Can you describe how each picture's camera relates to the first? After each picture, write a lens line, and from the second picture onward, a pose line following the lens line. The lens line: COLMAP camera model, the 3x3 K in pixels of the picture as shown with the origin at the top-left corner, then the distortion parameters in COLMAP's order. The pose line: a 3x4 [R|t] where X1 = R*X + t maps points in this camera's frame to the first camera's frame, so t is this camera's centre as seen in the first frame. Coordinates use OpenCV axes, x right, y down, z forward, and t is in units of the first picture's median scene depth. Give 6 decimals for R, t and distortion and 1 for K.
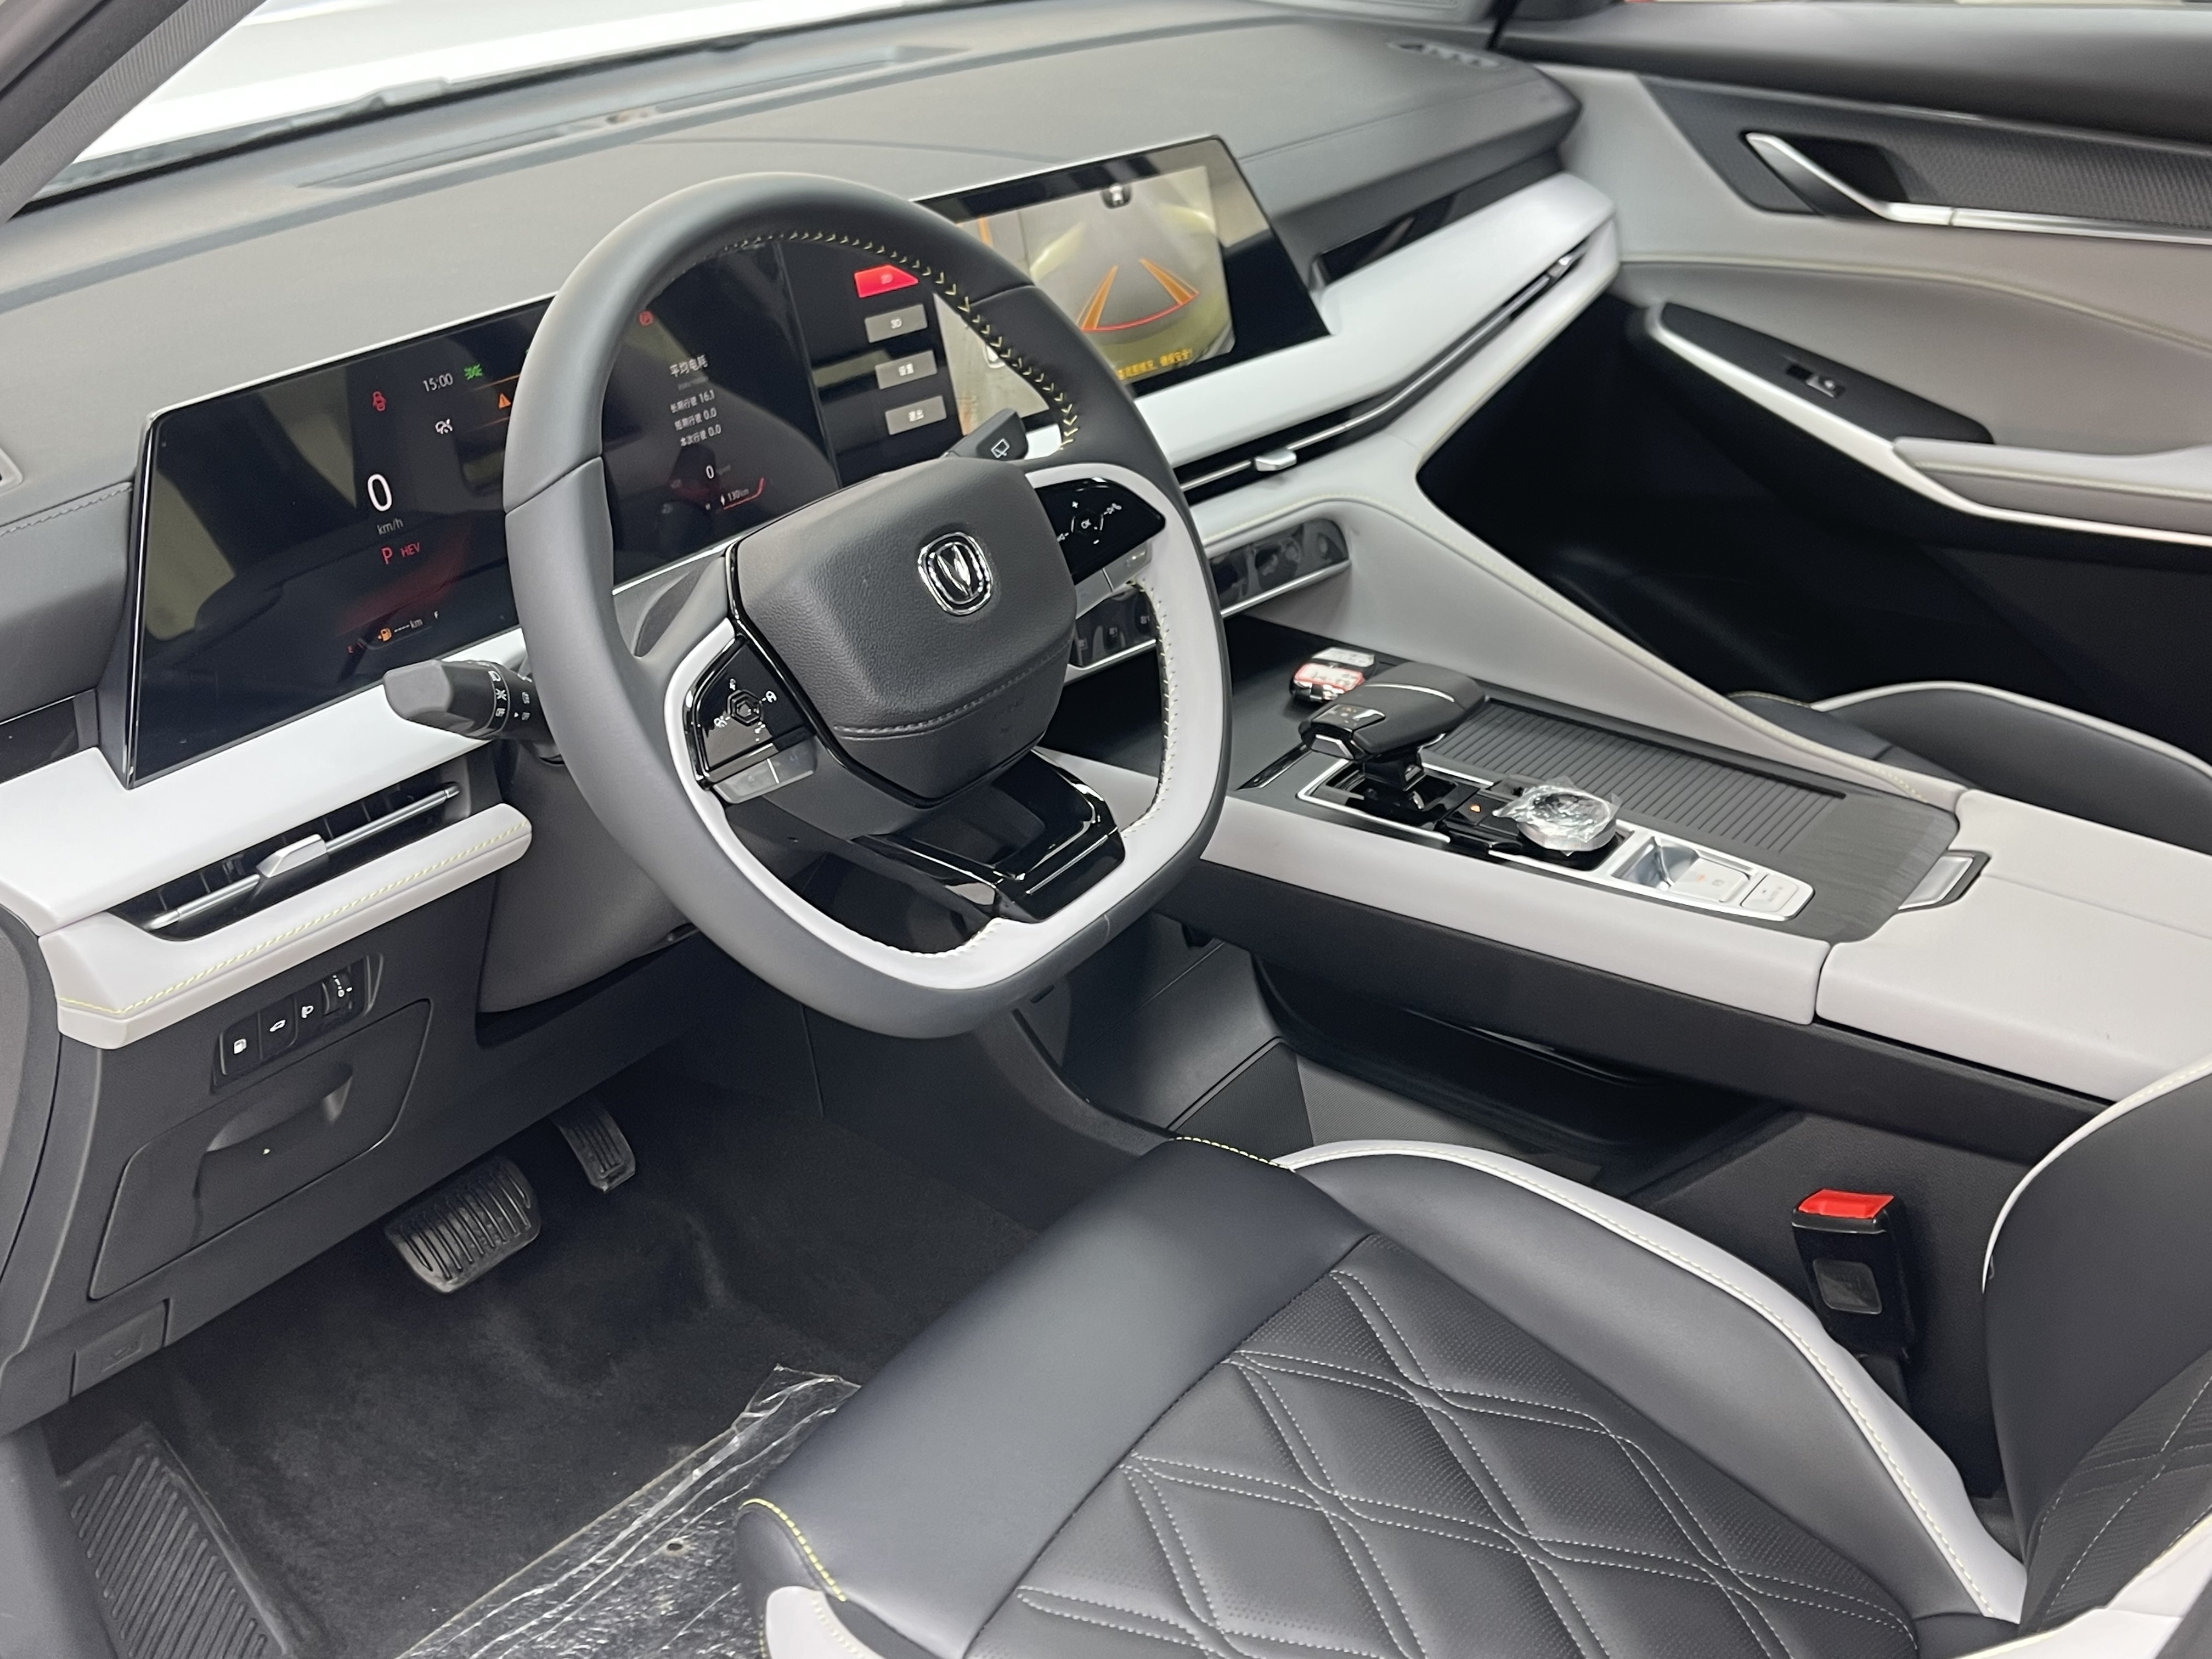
lens RADIAL K [[2399.7, 0, 1101.4], [0, 2399.7, 903.9], [0, 0, 1]] dist [0.057144, 0.000000]
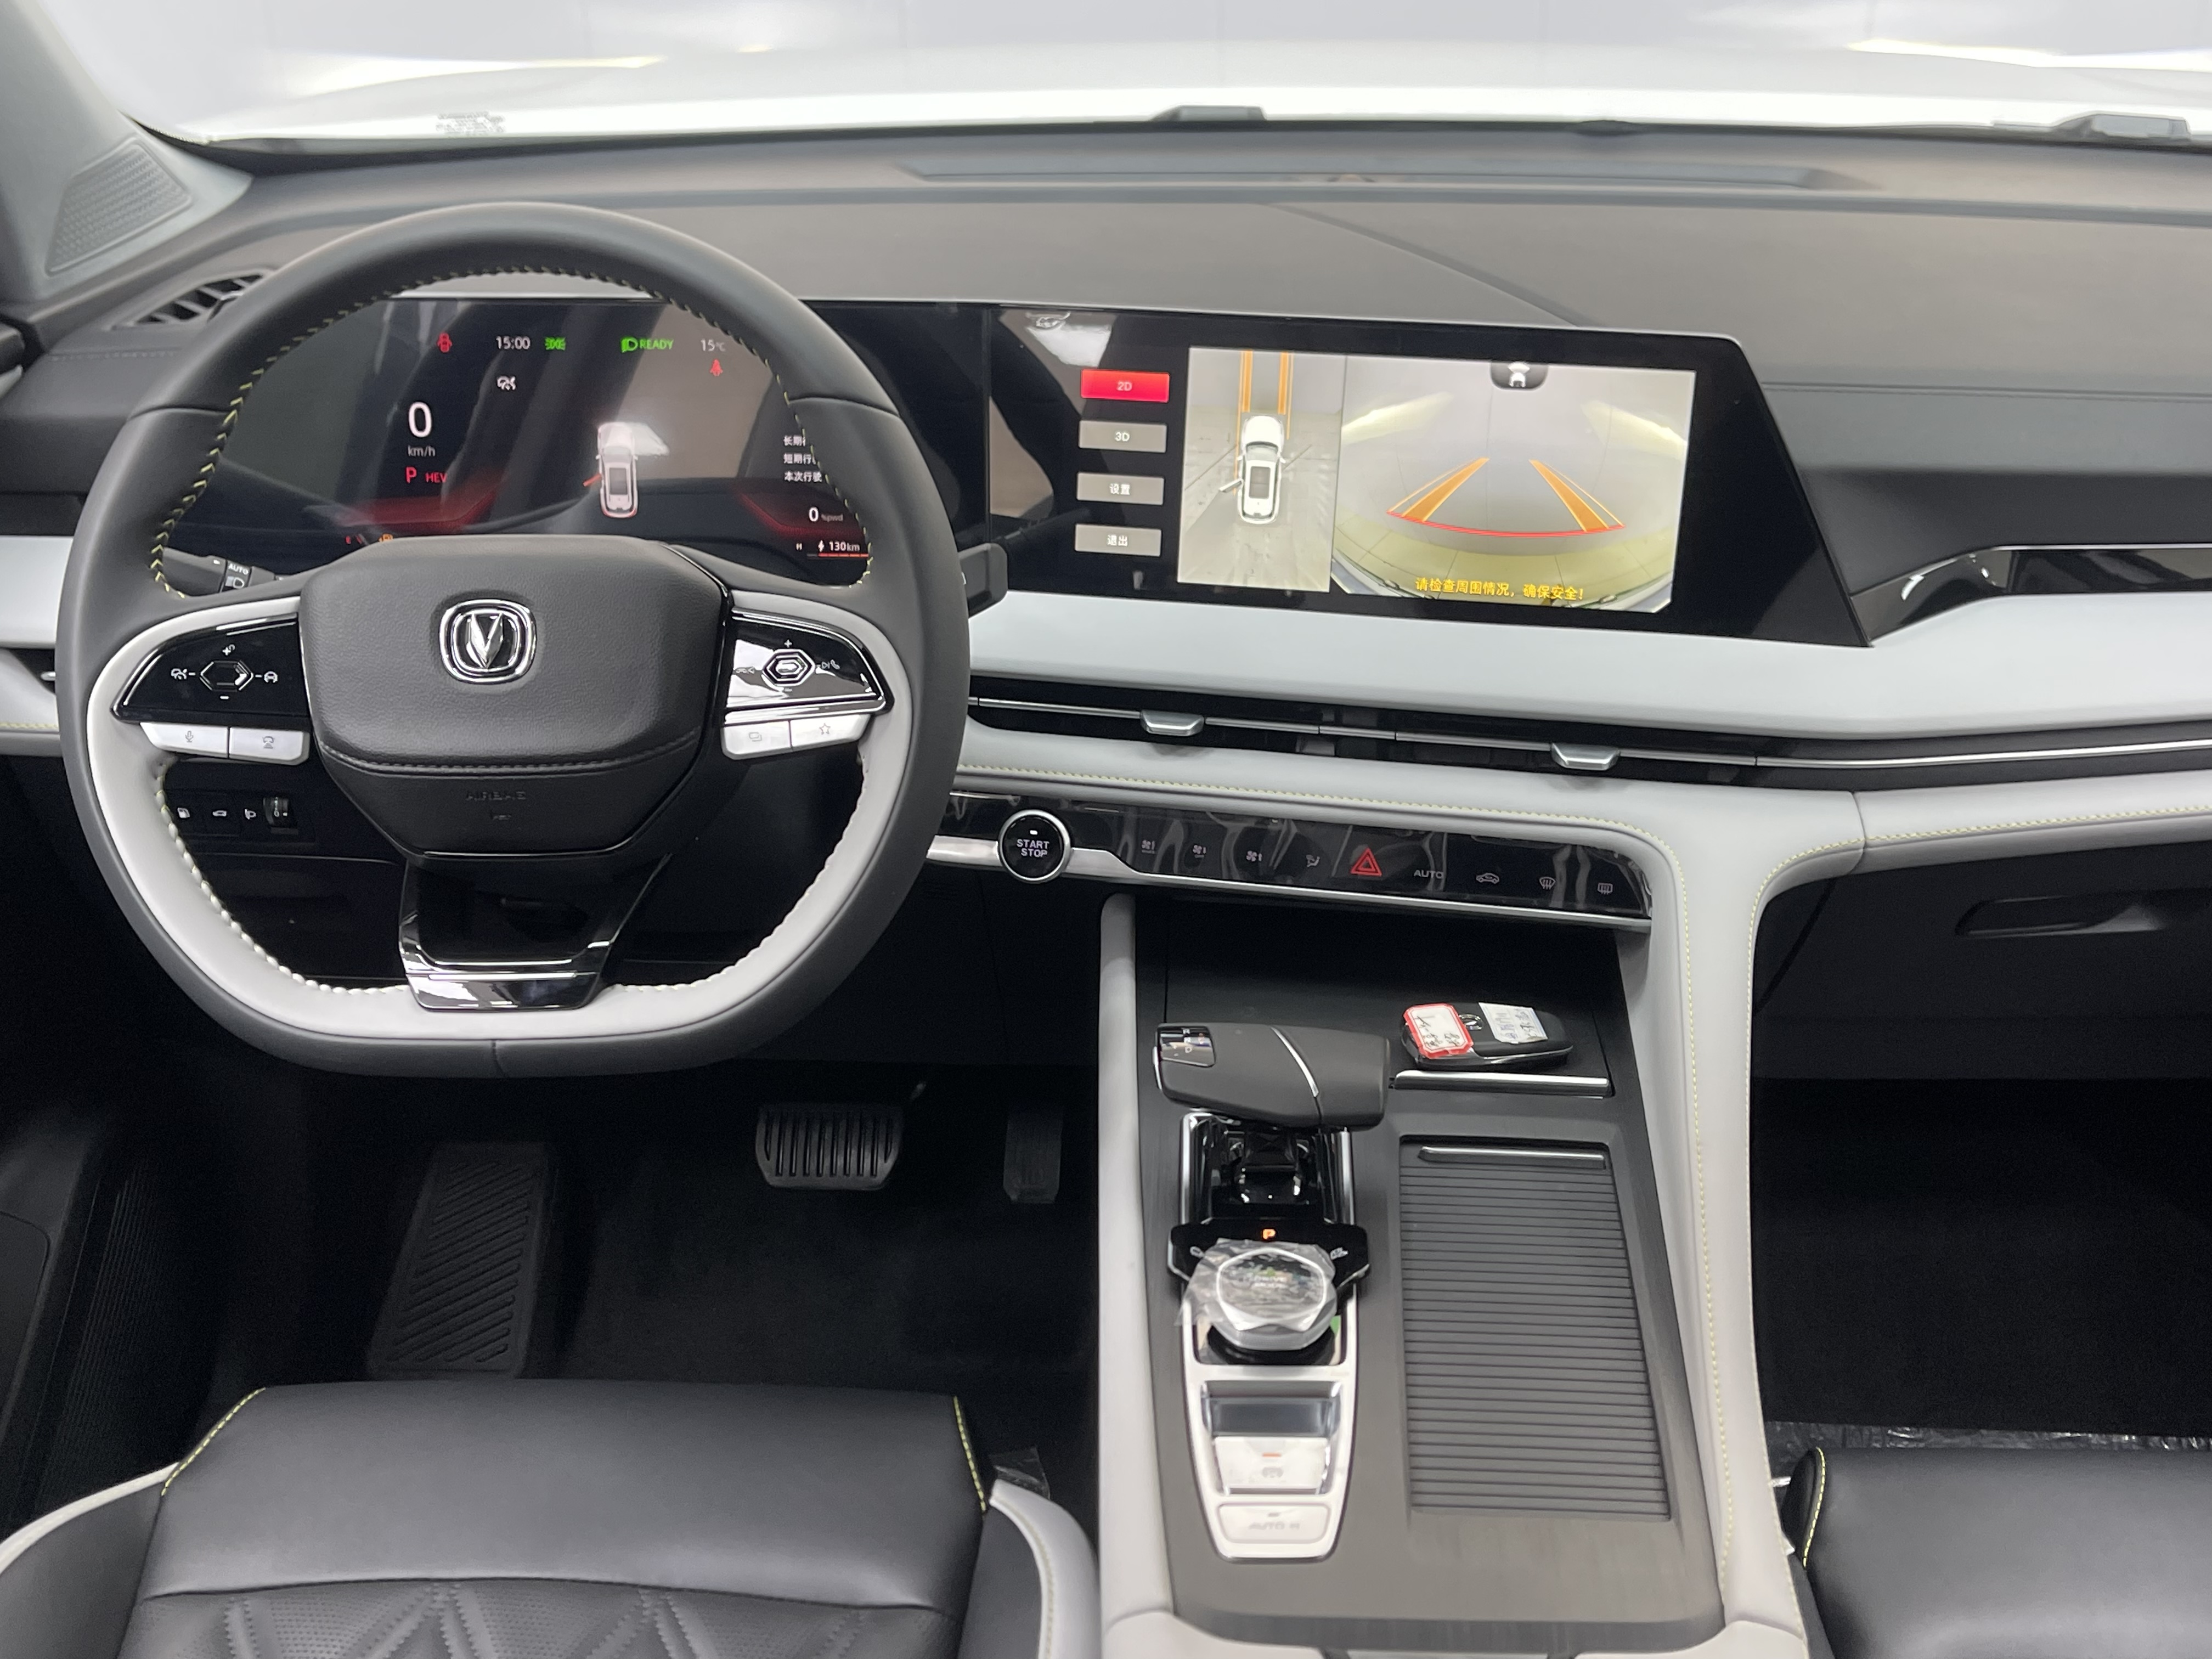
lens RADIAL K [[2399.7, 0, 1108.2], [0, 2399.7, 910.3], [0, 0, 1]] dist [0.057144, 0.000000]
pose [[0.534372, 0.407313, -0.740637, 0.594567], [-0.404334, 0.892658, 0.199189, -0.240060], [0.742267, 0.193024, 0.641702, 0.424007]]
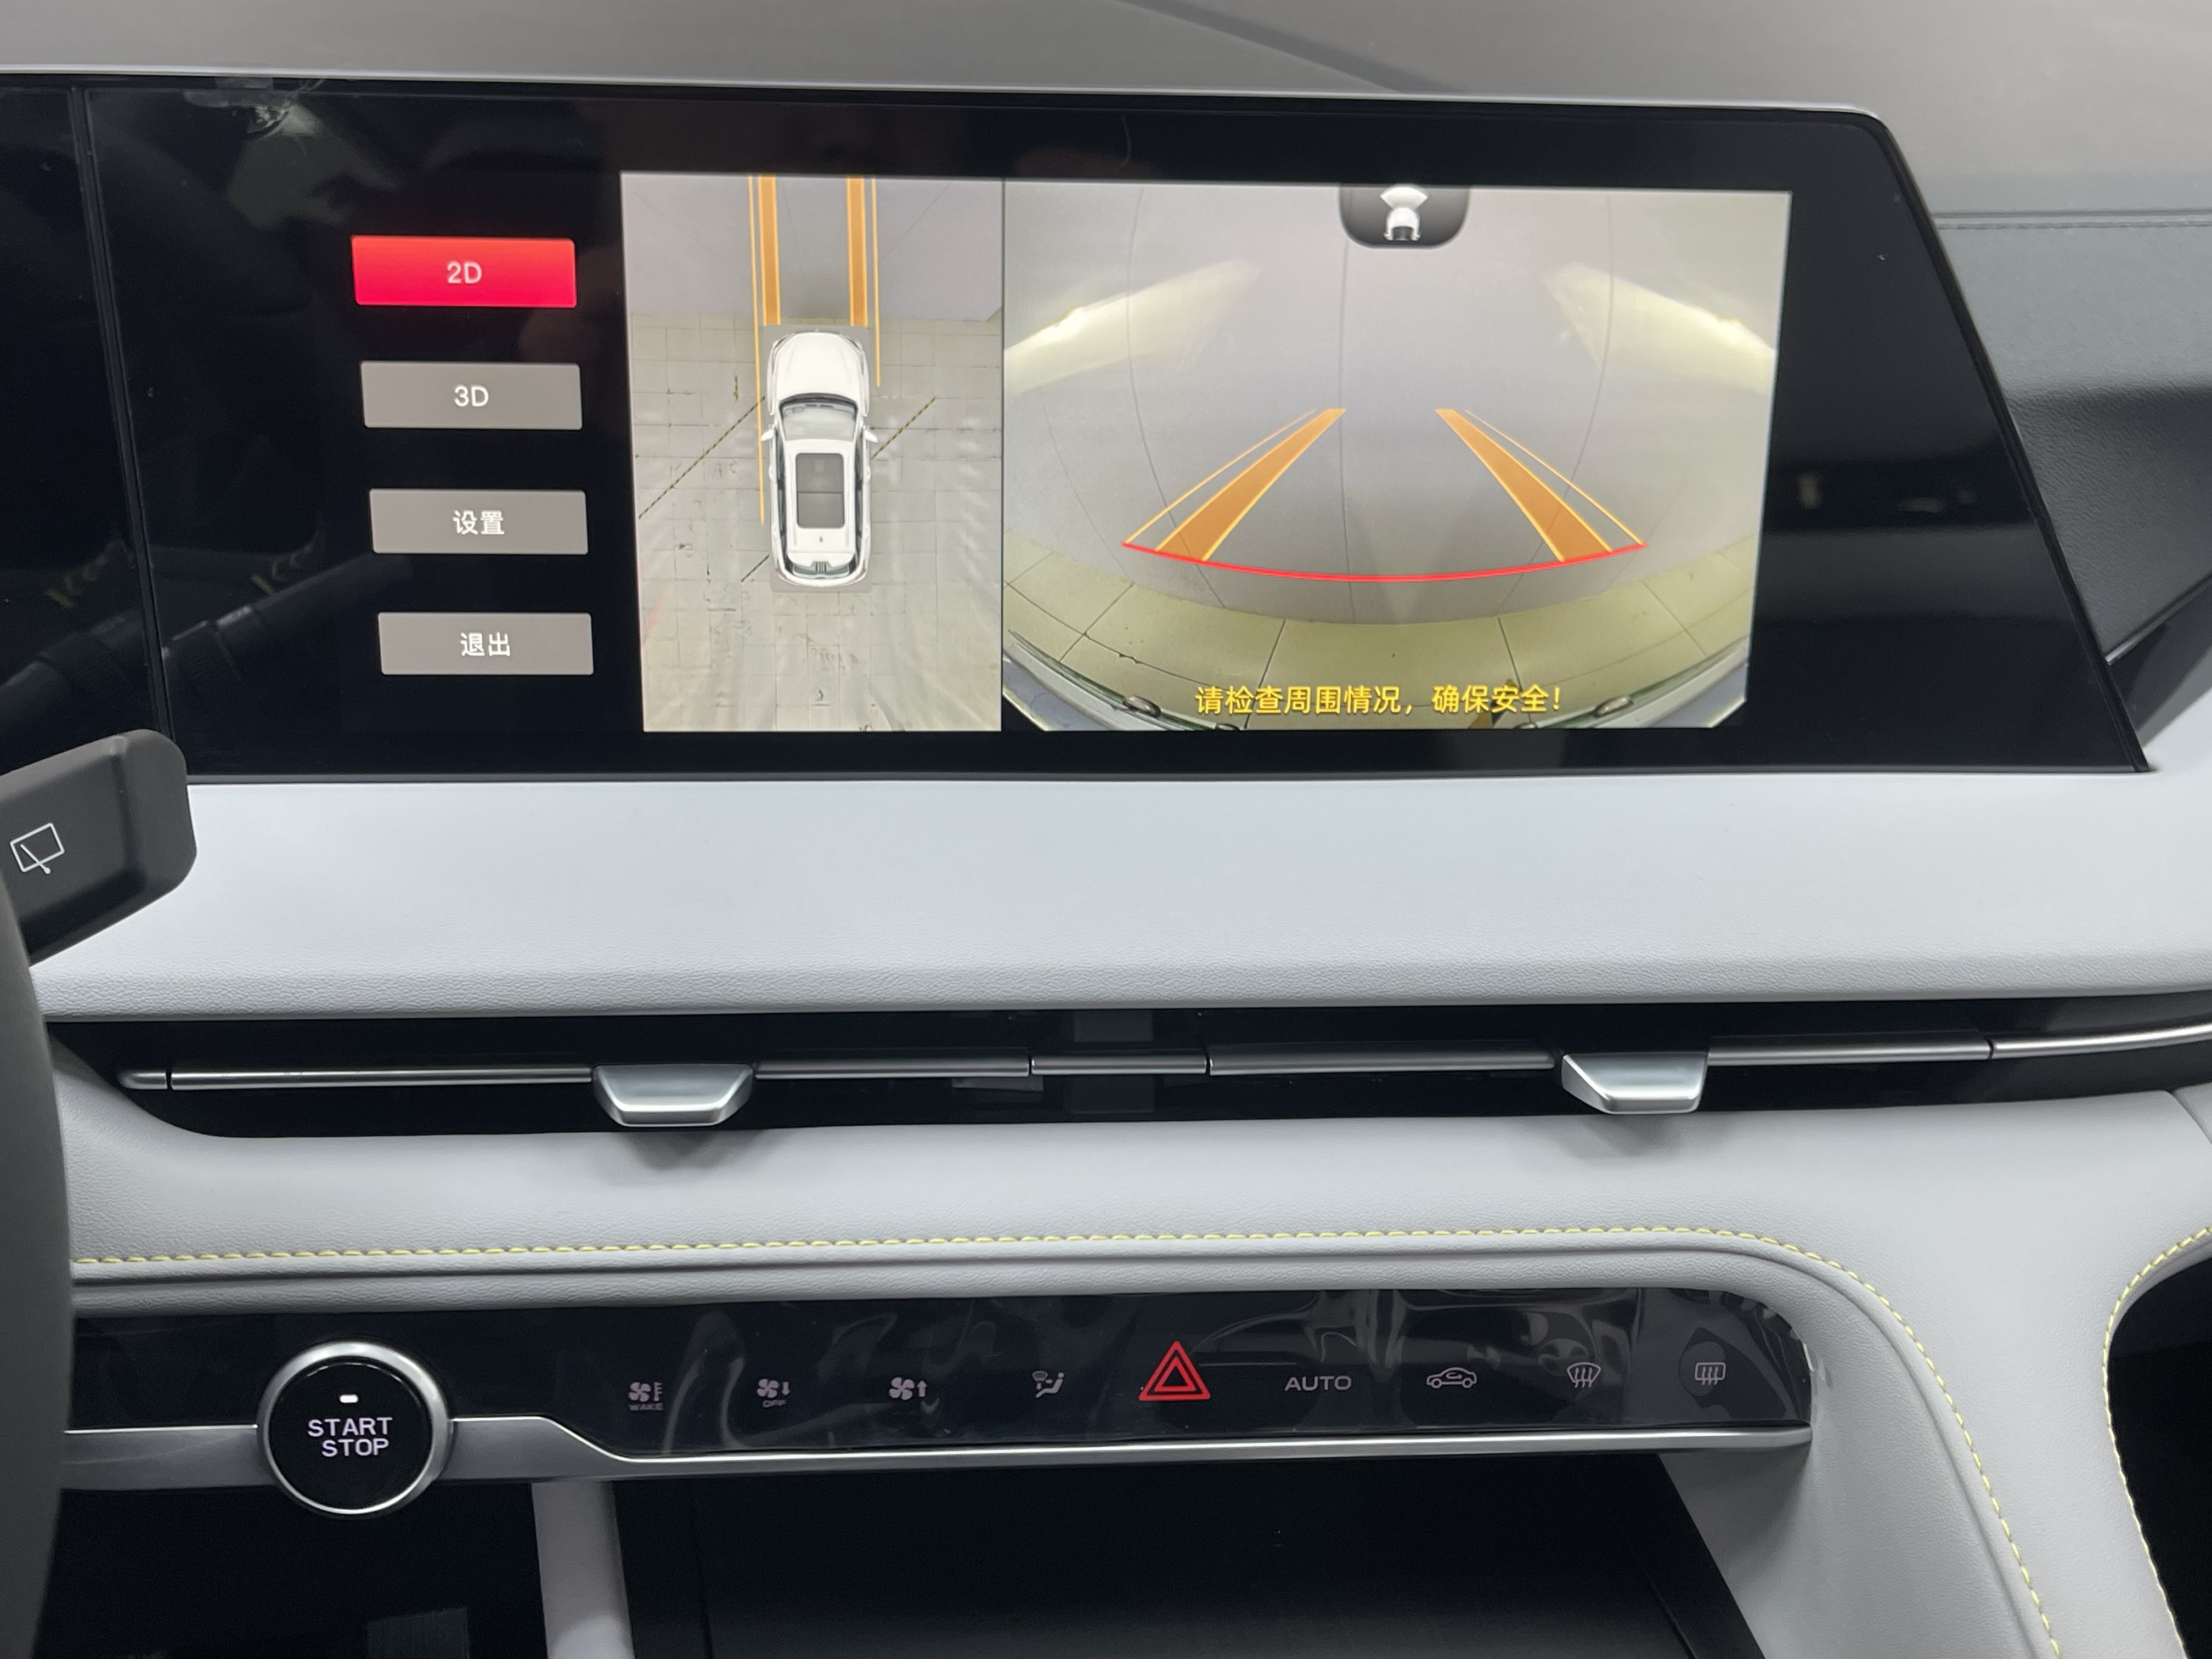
lens RADIAL K [[2399.7, 0, 1102.6], [0, 2399.7, 871.2], [0, 0, 1]] dist [0.057144, 0.000000]
pose [[0.744556, 0.360168, -0.562063, 0.201626], [-0.355058, 0.926656, 0.123457, -0.234318], [0.565305, 0.107644, 0.817828, 0.704726]]
